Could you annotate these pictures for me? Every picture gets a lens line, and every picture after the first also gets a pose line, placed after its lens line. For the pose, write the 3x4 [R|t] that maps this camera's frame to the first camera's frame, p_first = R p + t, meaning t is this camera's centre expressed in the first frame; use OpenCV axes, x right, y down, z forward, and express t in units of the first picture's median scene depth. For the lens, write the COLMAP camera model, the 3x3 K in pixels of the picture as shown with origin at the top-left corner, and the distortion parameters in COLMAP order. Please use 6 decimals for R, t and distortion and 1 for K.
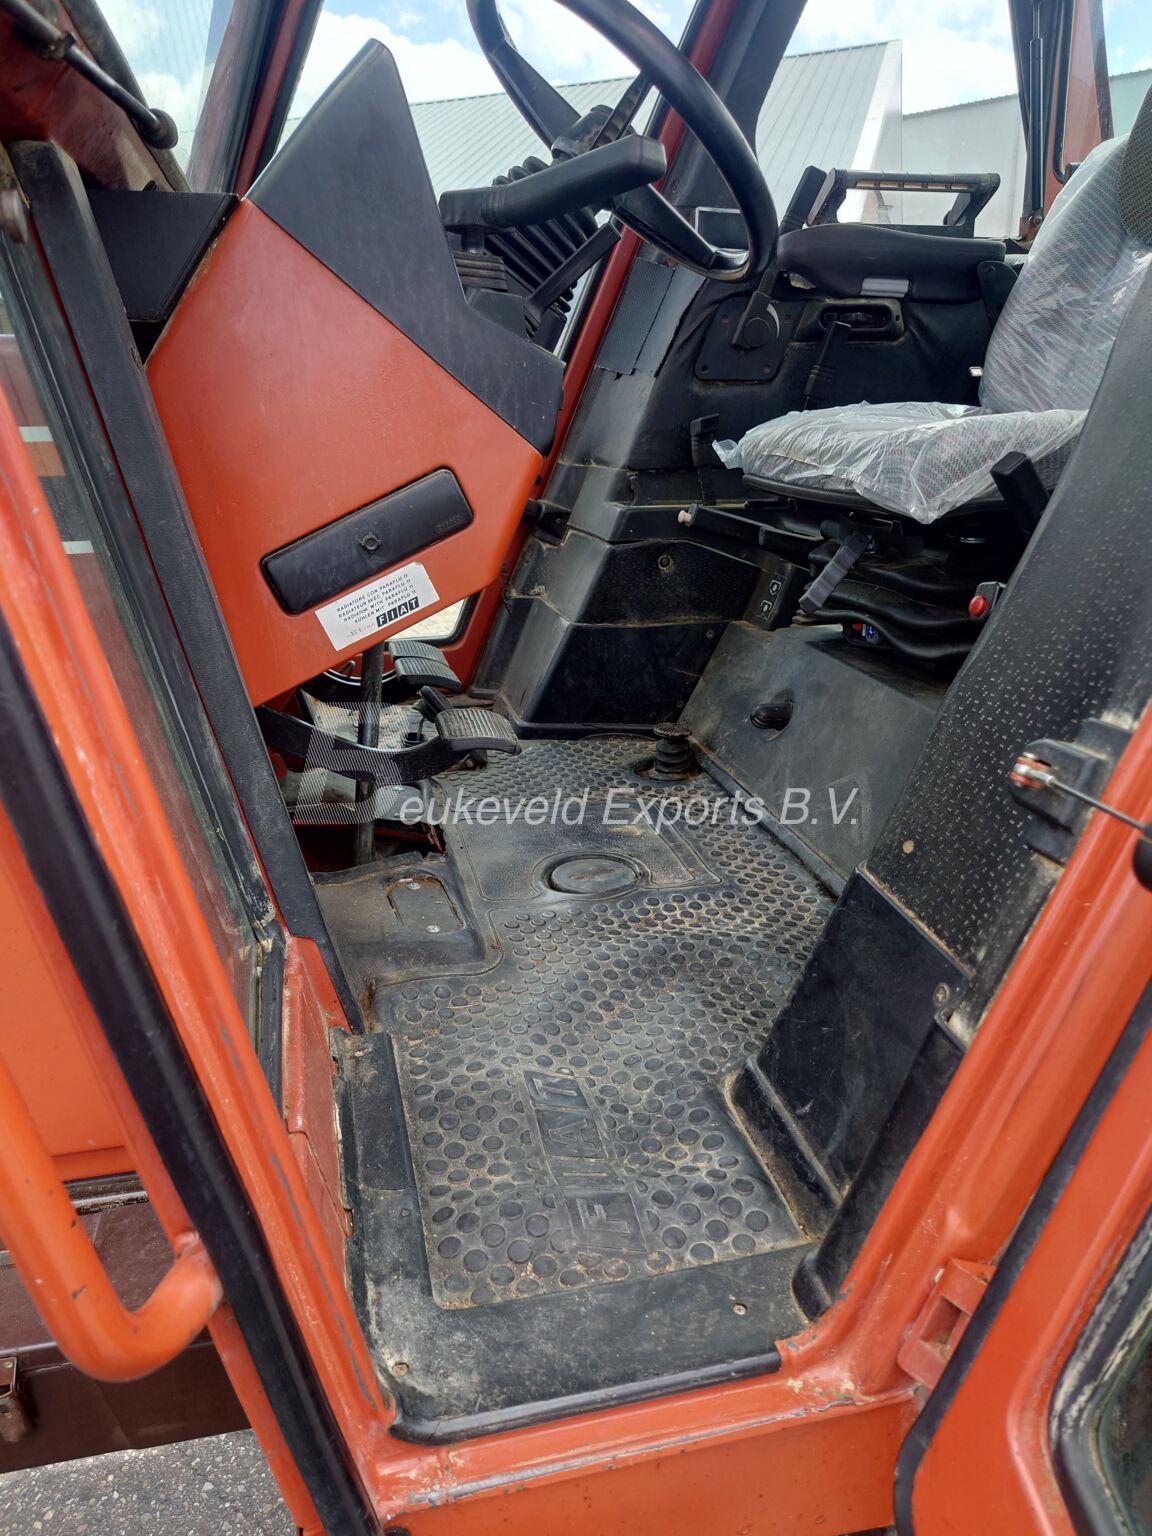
lens RADIAL K [[1110.0, 0, 587.8], [0, 1110.0, 764.9], [0, 0, 1]] dist [-0.008295, 0.016431]
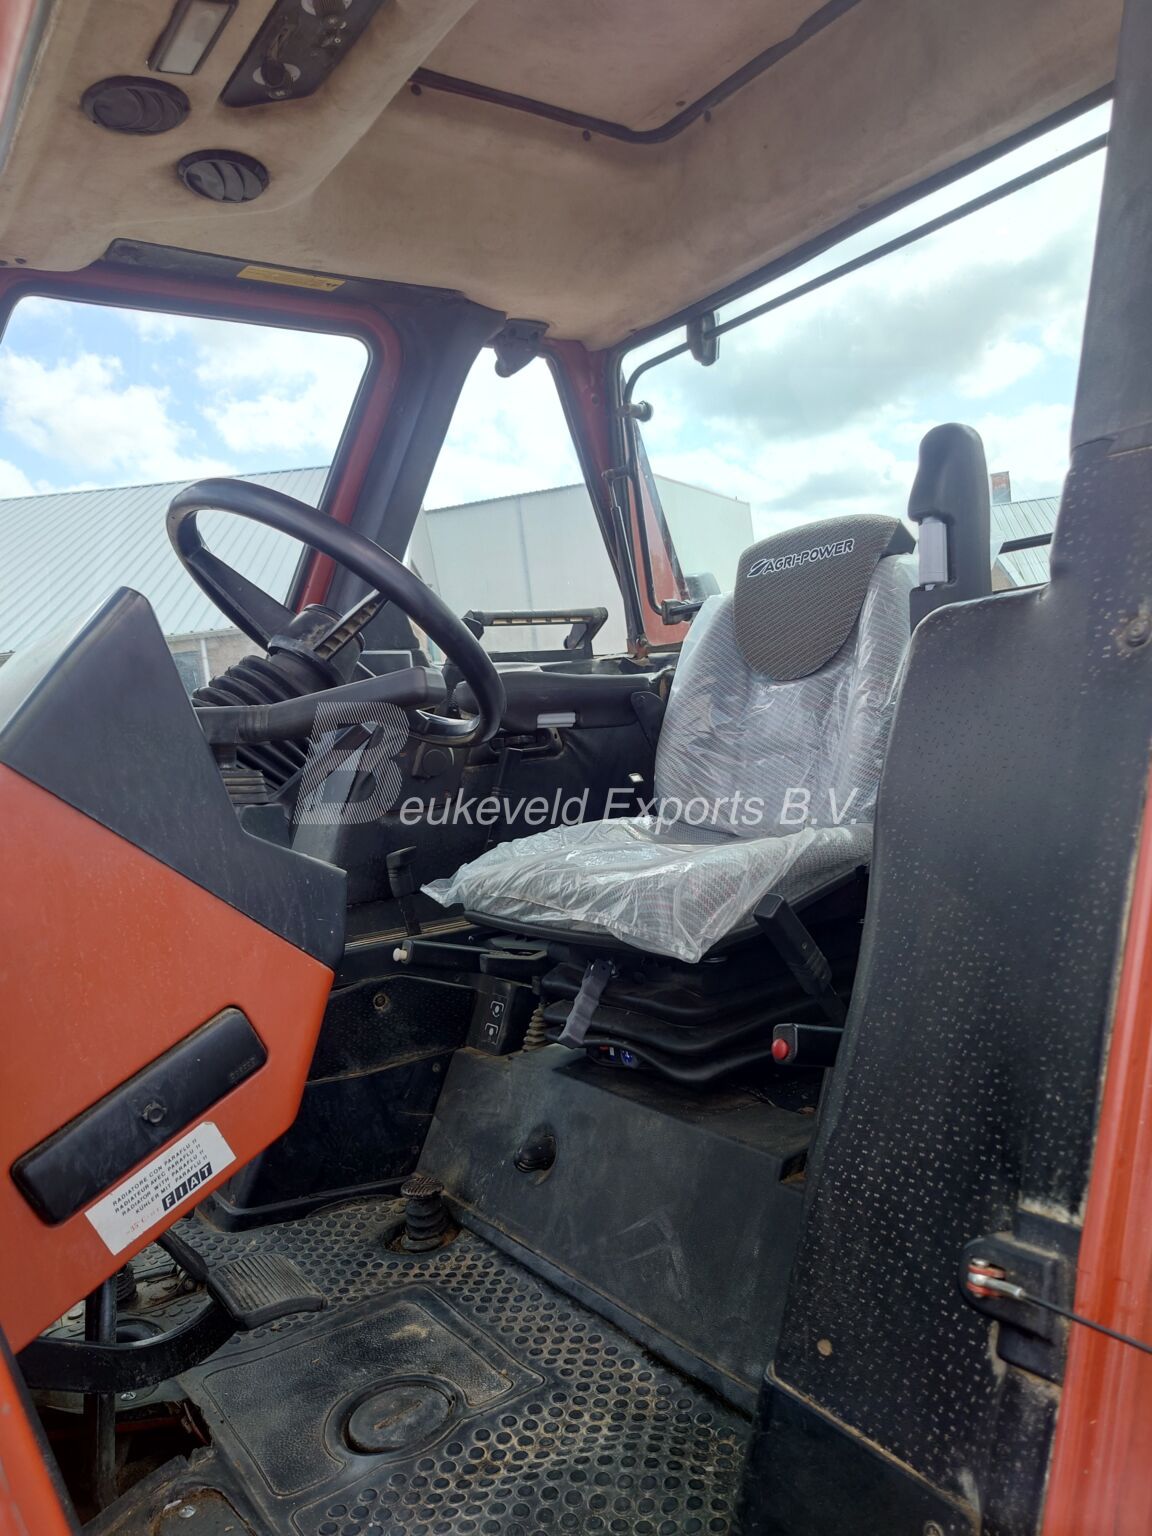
lens RADIAL K [[1110.0, 0, 589.5], [0, 1110.0, 757.7], [0, 0, 1]] dist [-0.008295, 0.016431]
pose [[0.924339, -0.089091, 0.371025, -0.131552], [0.197280, 0.943897, -0.264837, -0.123272], [-0.326615, 0.317995, 0.890057, 0.039891]]
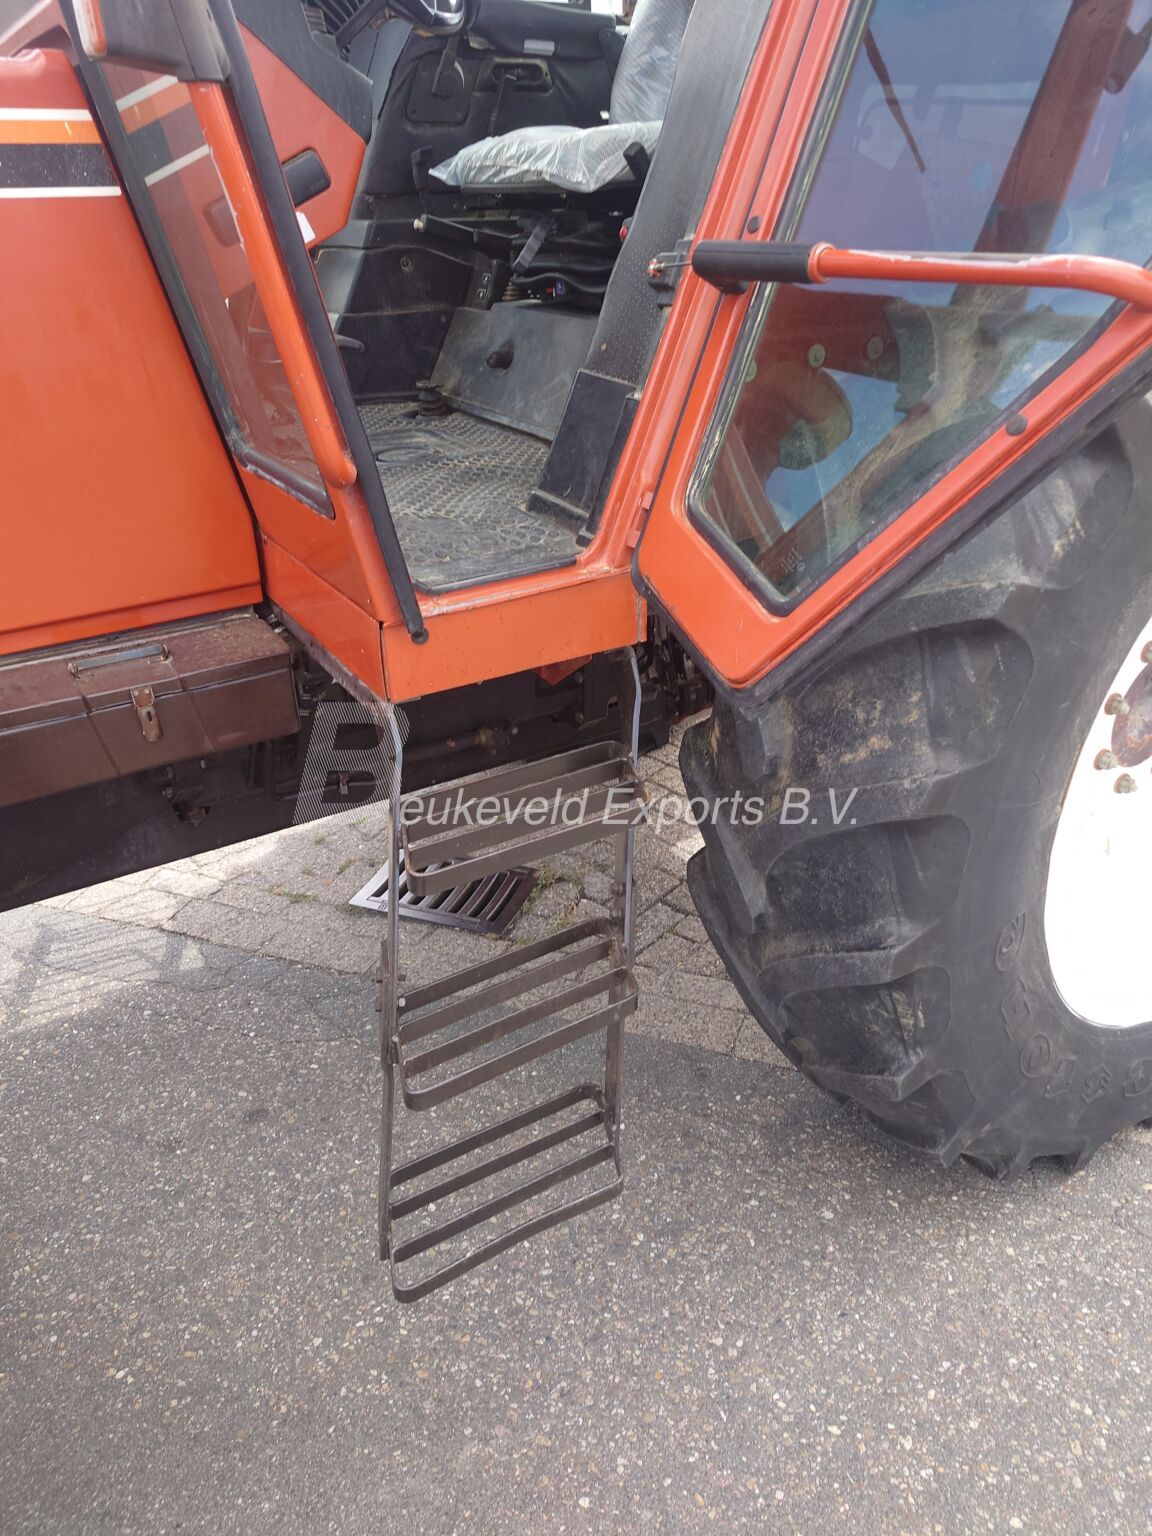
lens RADIAL K [[1110.0, 0, 583.7], [0, 1110.0, 762.1], [0, 0, 1]] dist [-0.008295, 0.016431]
pose [[0.952188, -0.151324, 0.265403, -0.237297], [0.111347, 0.980855, 0.159769, 0.304533], [-0.284499, -0.122578, 0.950808, -0.593076]]
